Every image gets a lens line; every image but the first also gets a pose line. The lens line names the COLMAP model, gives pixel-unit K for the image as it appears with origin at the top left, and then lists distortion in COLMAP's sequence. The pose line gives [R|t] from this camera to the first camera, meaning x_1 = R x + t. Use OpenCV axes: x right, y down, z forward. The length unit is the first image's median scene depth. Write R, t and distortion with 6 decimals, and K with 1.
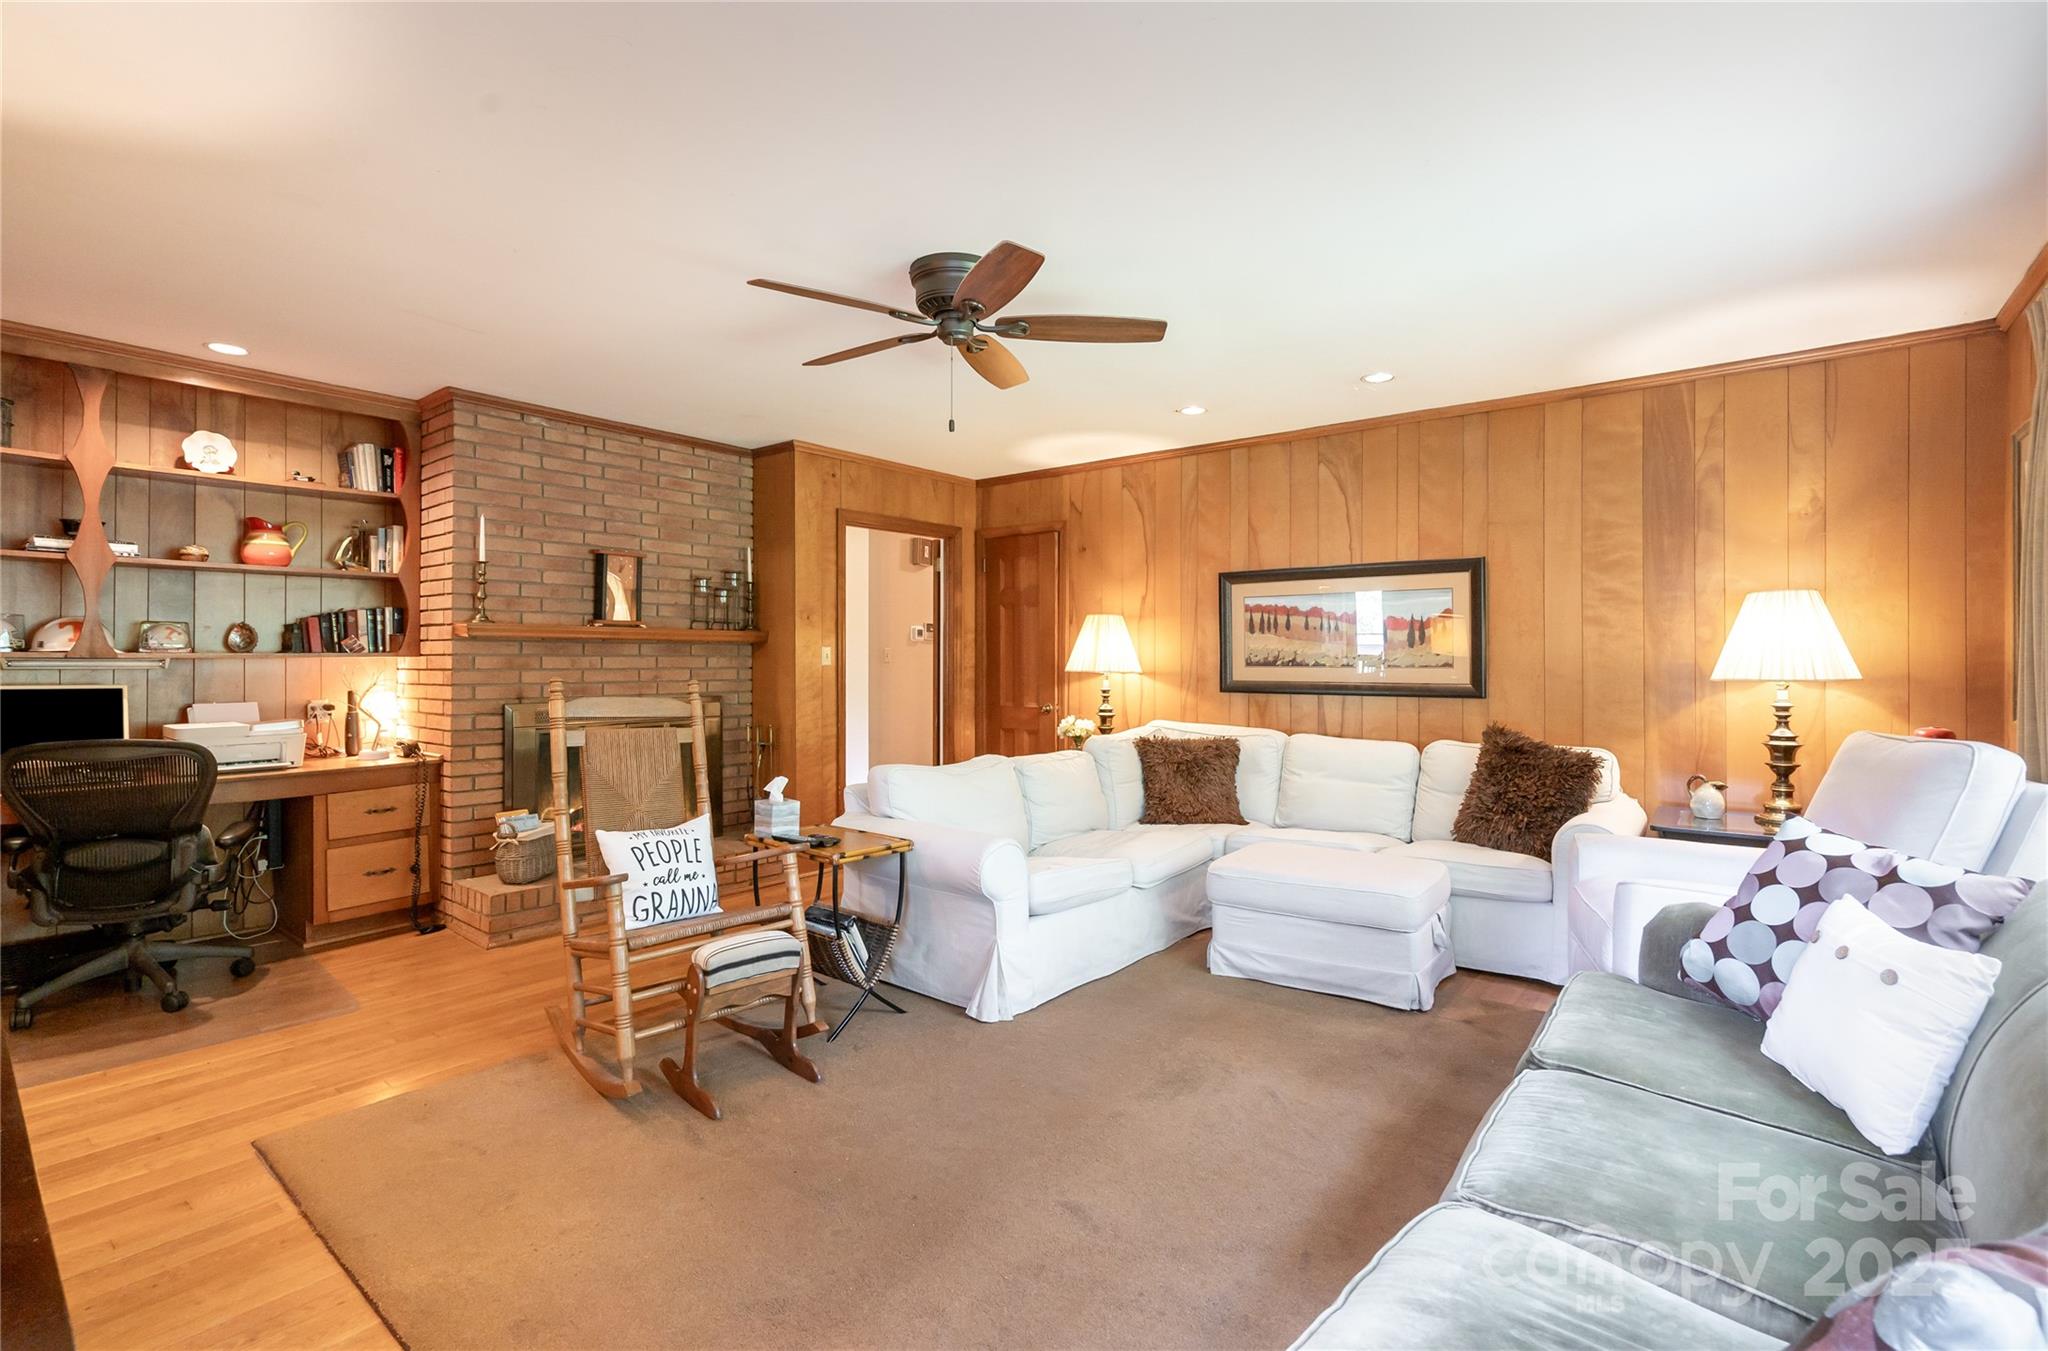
lens RADIAL K [[930.0, 0, 1028.5], [0, 930.0, 660.2], [0, 0, 1]] dist [-0.003316, -0.000445]
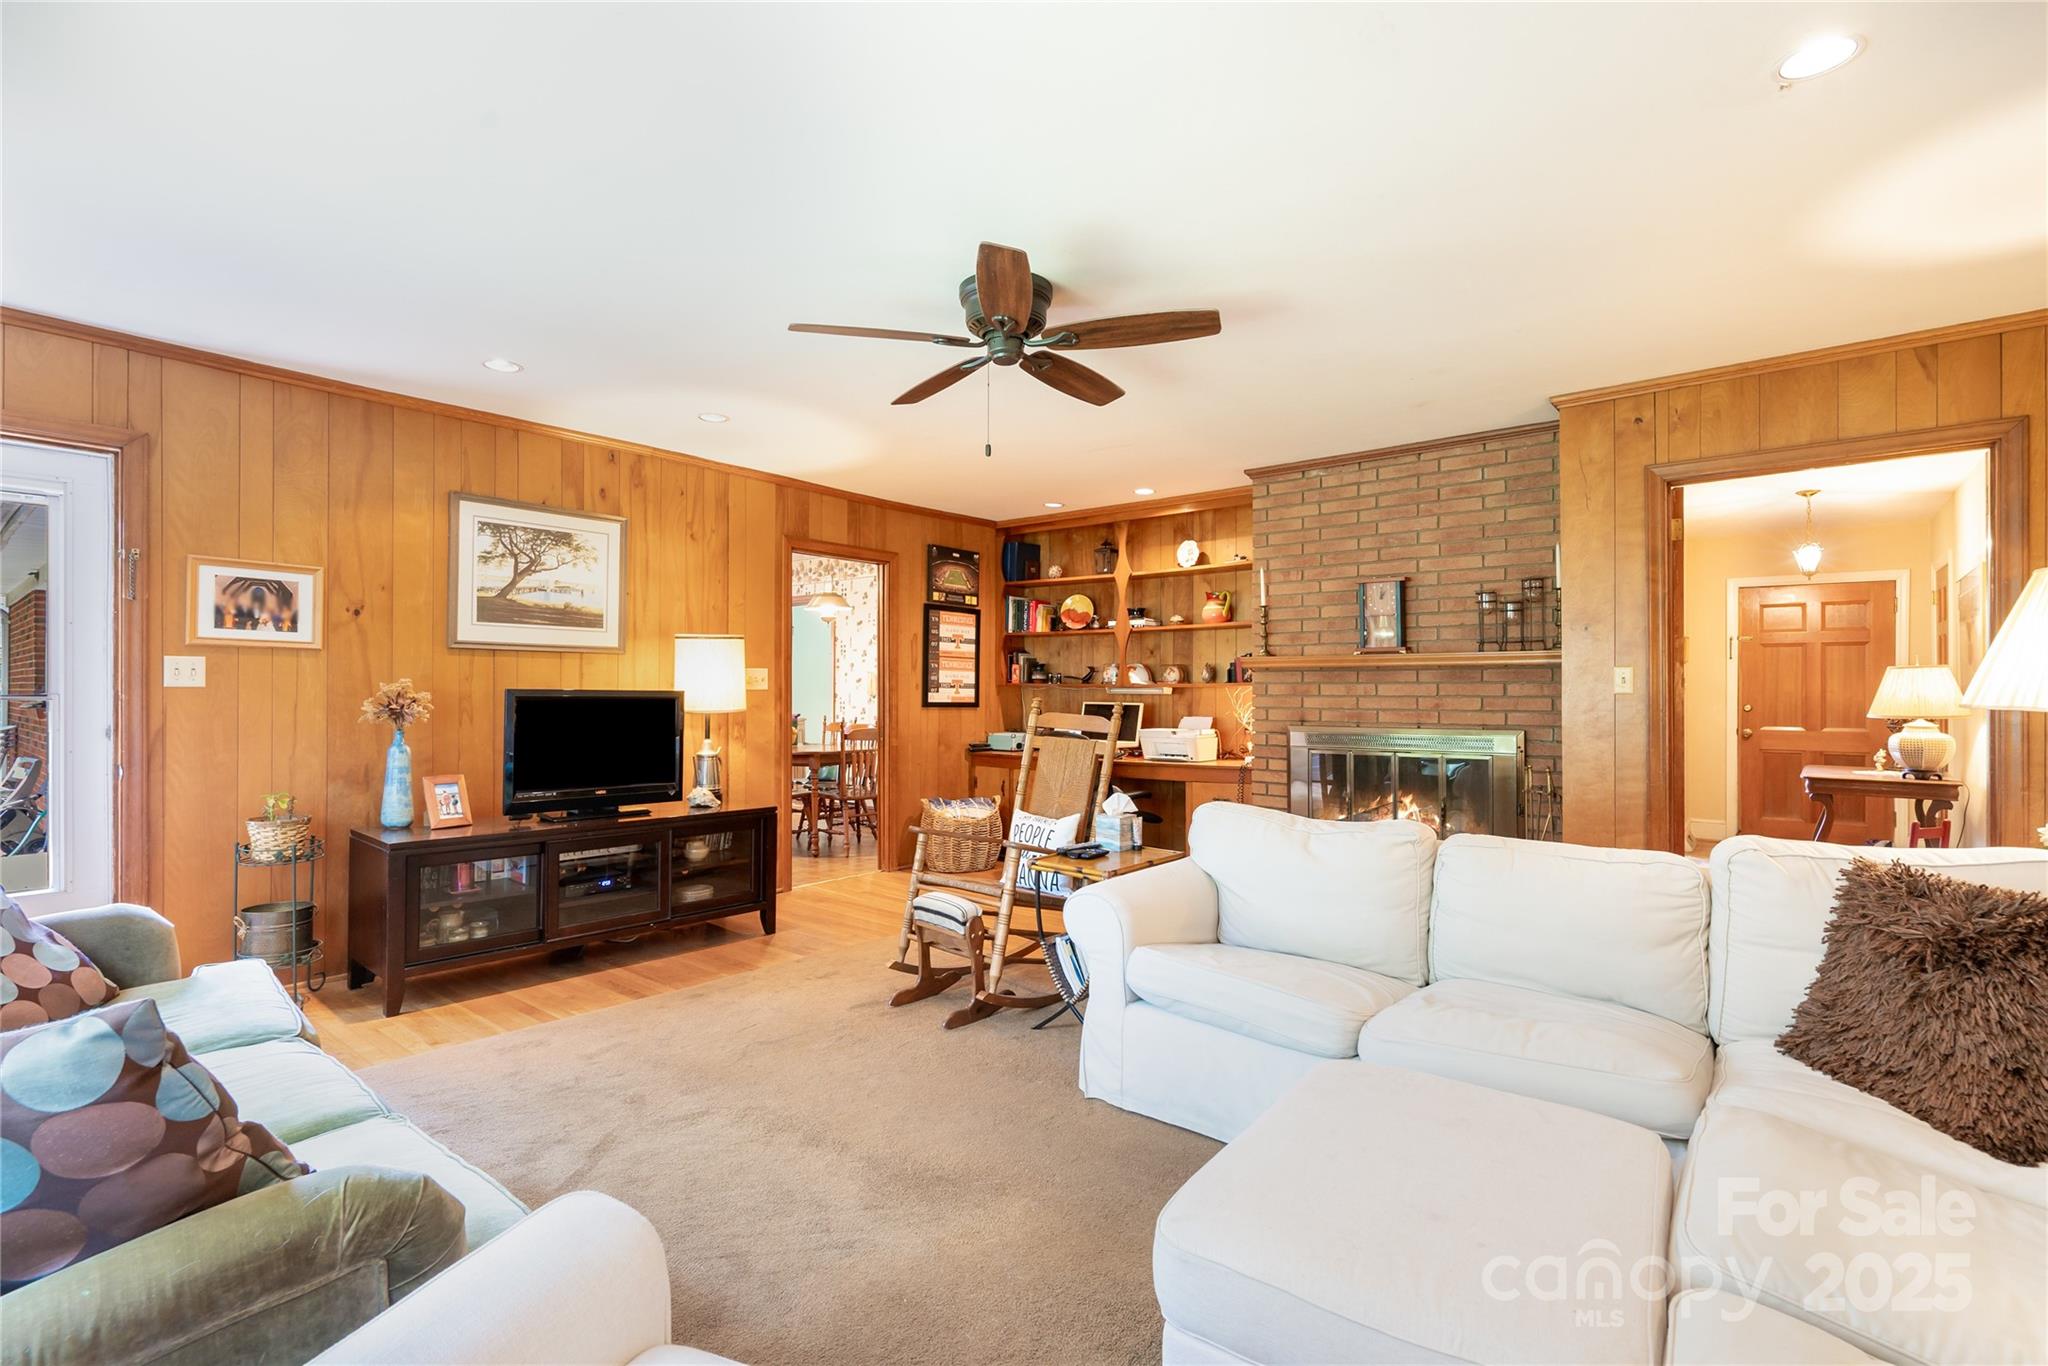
lens RADIAL K [[930.0, 0, 1027.8], [0, 930.0, 693.2], [0, 0, 1]] dist [-0.003316, -0.000445]
pose [[-0.000055, -0.001121, -0.999999, 0.566944], [-0.002708, 0.999996, -0.001121, 0.008629], [0.999996, 0.002708, -0.000058, 0.633516]]
